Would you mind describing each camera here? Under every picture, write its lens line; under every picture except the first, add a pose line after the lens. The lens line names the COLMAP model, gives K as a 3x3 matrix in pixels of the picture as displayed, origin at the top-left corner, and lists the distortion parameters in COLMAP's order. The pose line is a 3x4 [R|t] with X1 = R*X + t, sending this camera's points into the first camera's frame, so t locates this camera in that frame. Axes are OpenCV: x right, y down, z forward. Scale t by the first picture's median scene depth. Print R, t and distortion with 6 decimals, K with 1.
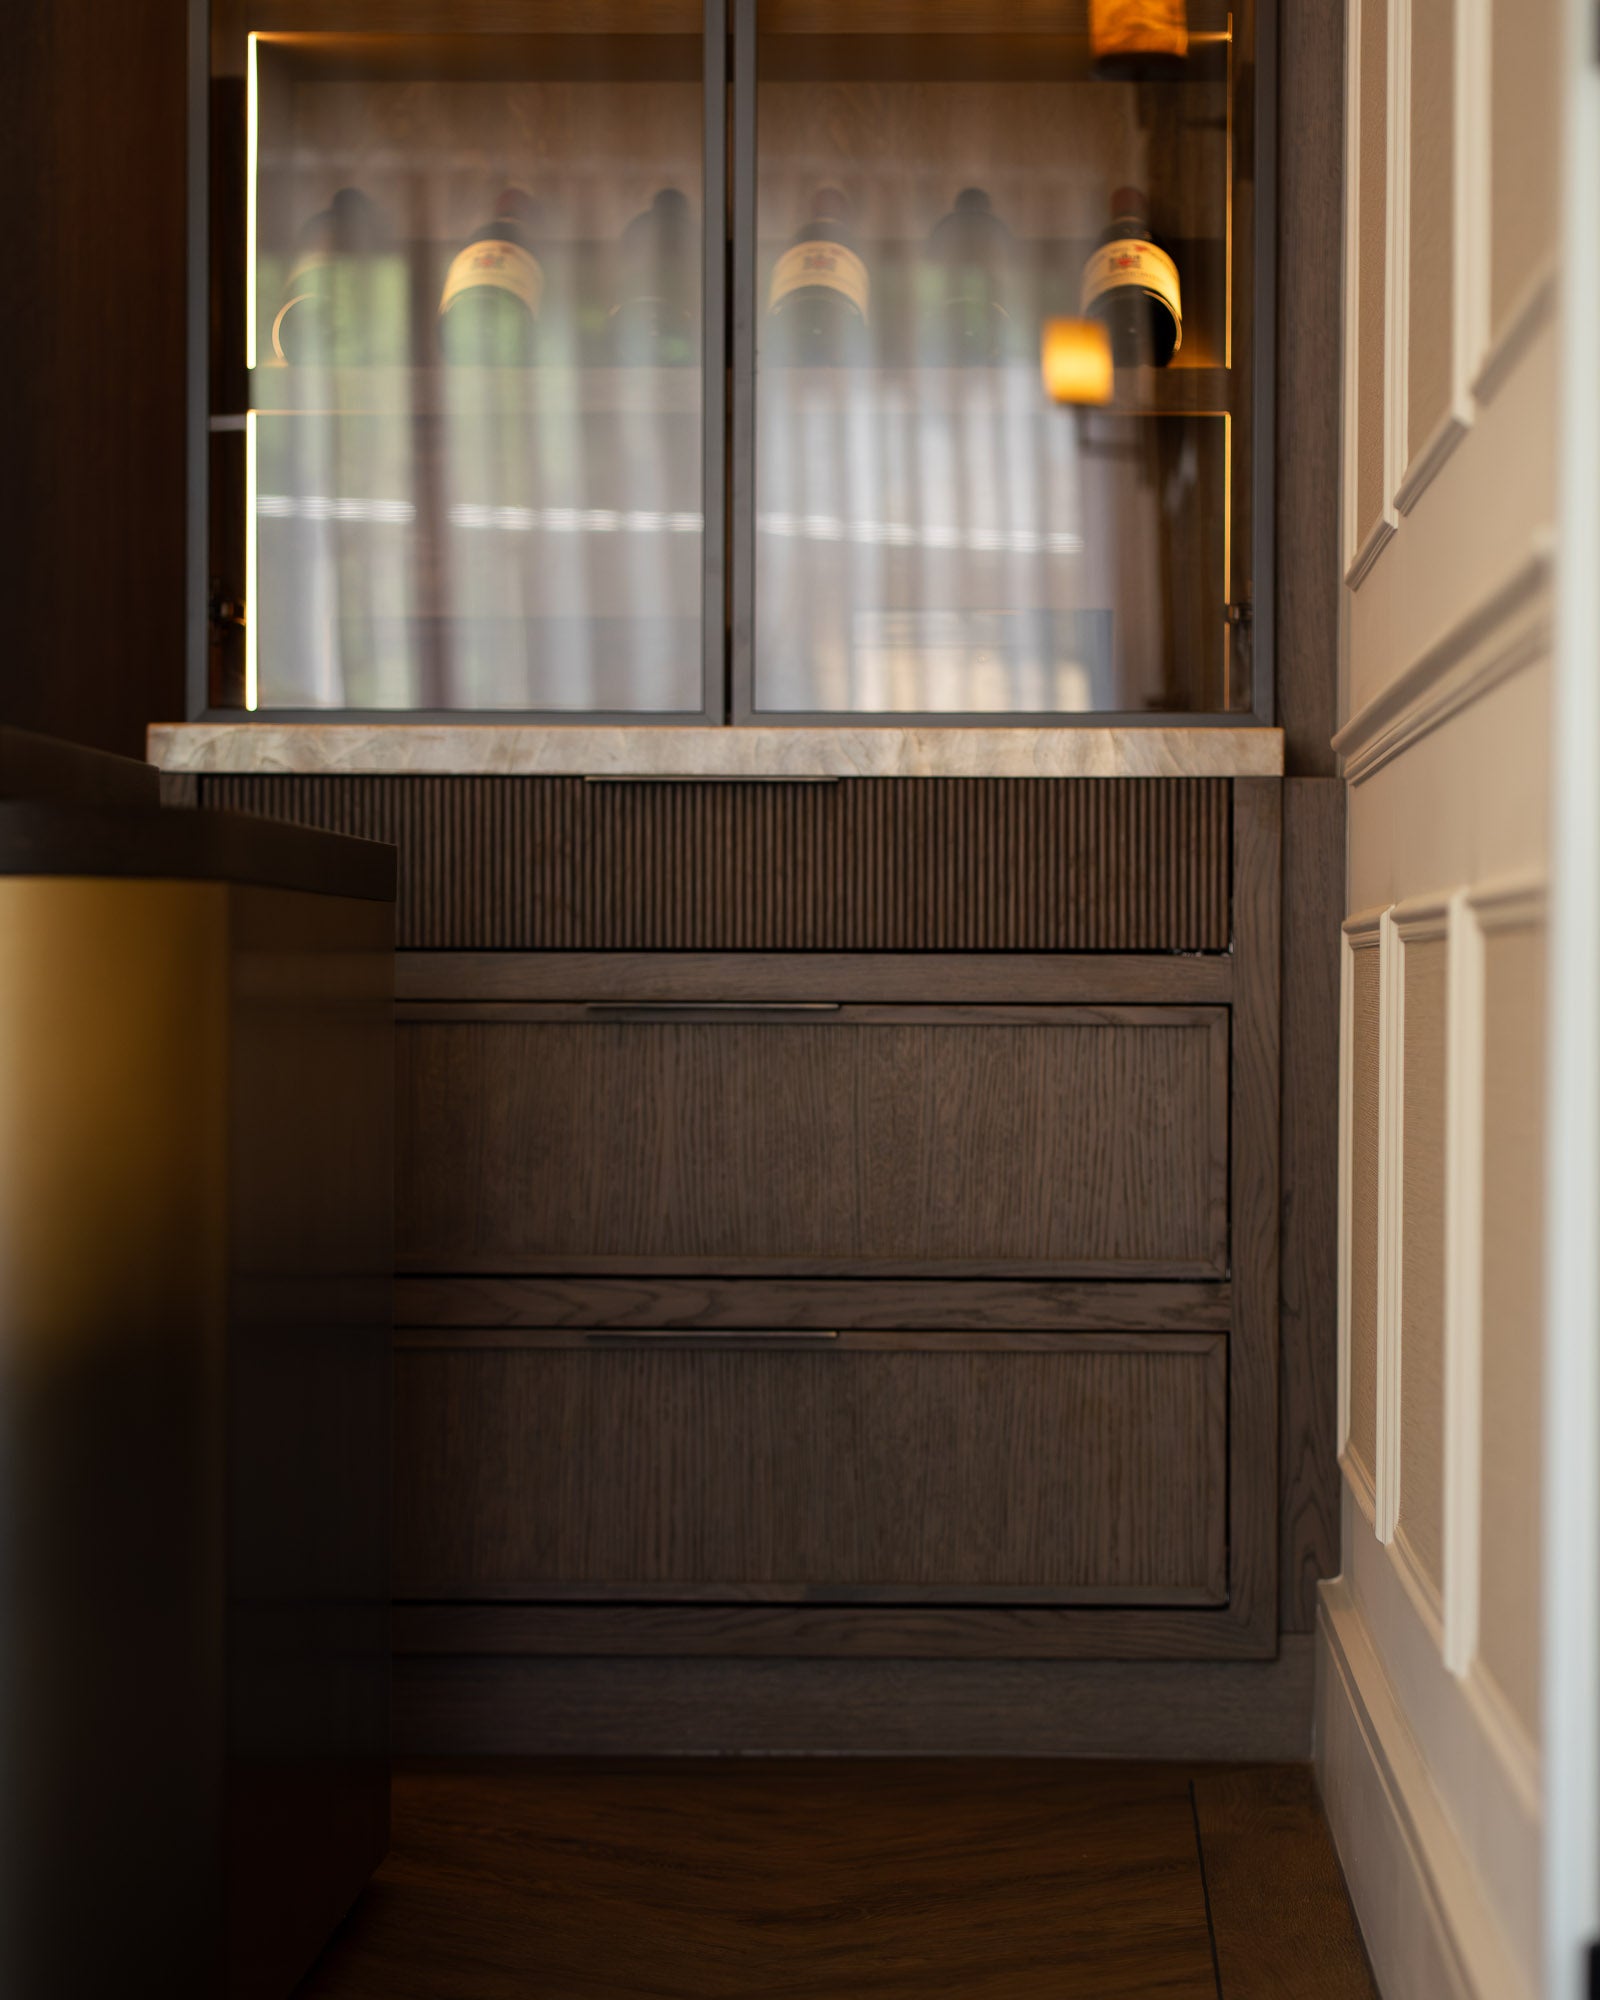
lens RADIAL K [[5922.0, 0, 800.0], [0, 5922.0, 1000.0], [0, 0, 1]] dist [0.113978, -2.108516]
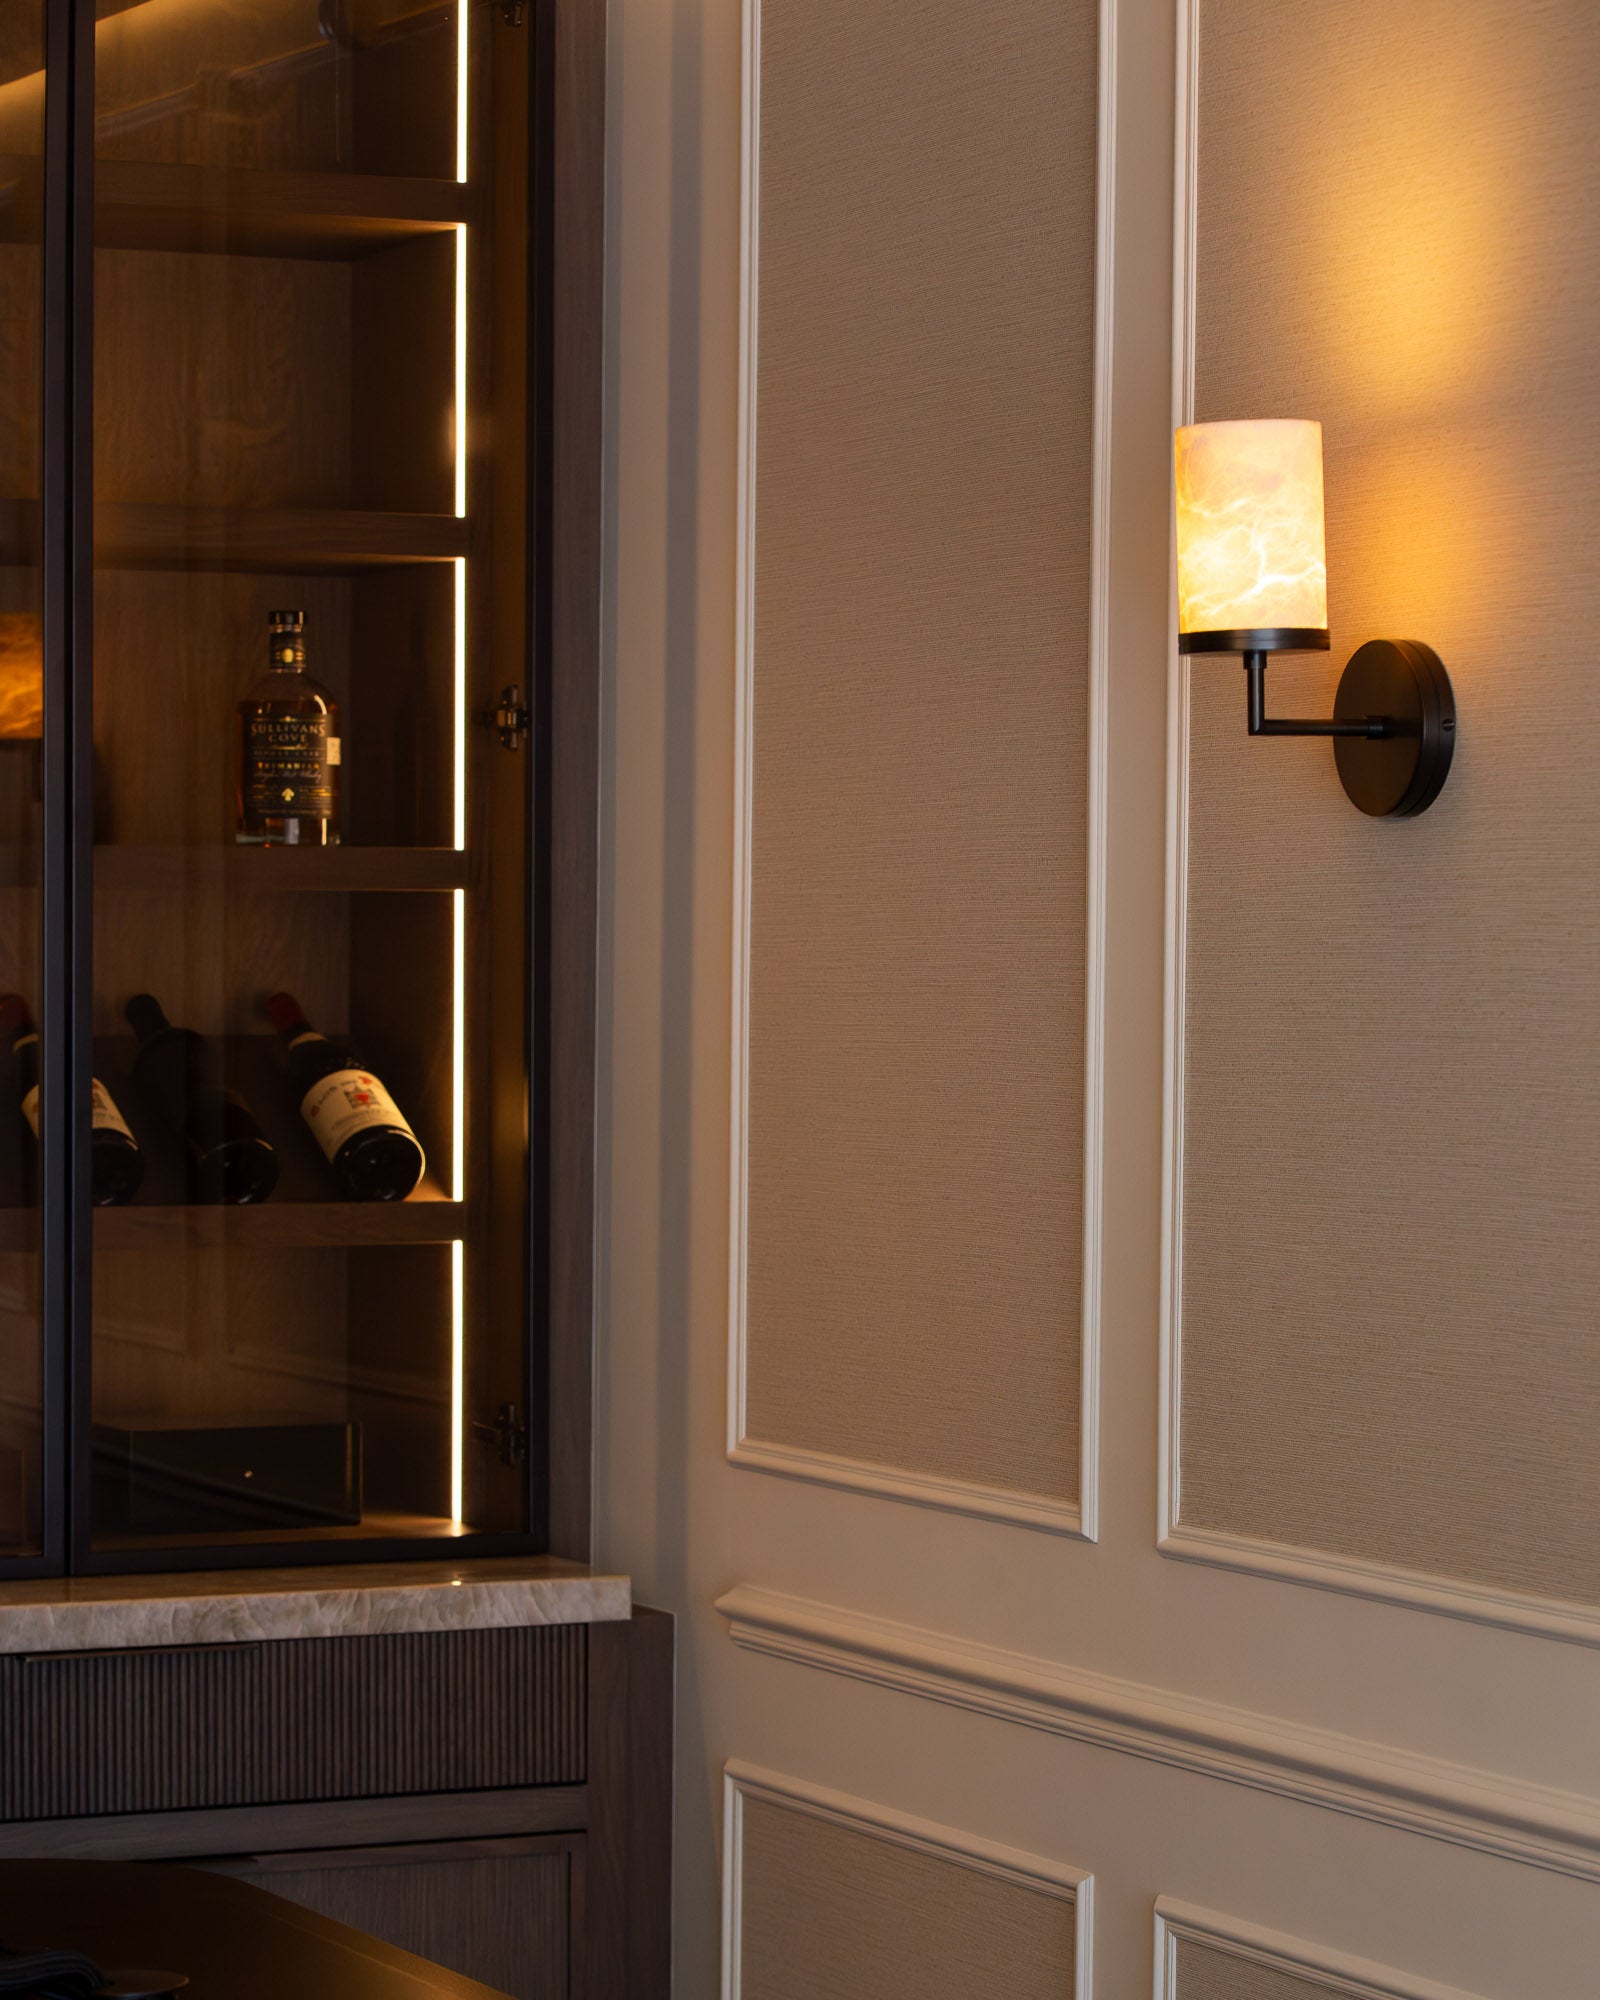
lens RADIAL K [[5922.0, 0, 800.0], [0, 5922.0, 1000.0], [0, 0, 1]] dist [0.113978, -2.108516]
pose [[0.884206, -0.007973, 0.467030, -0.400387], [0.004443, 0.999953, 0.008660, -0.161154], [-0.467077, -0.005582, 0.884199, 0.018308]]
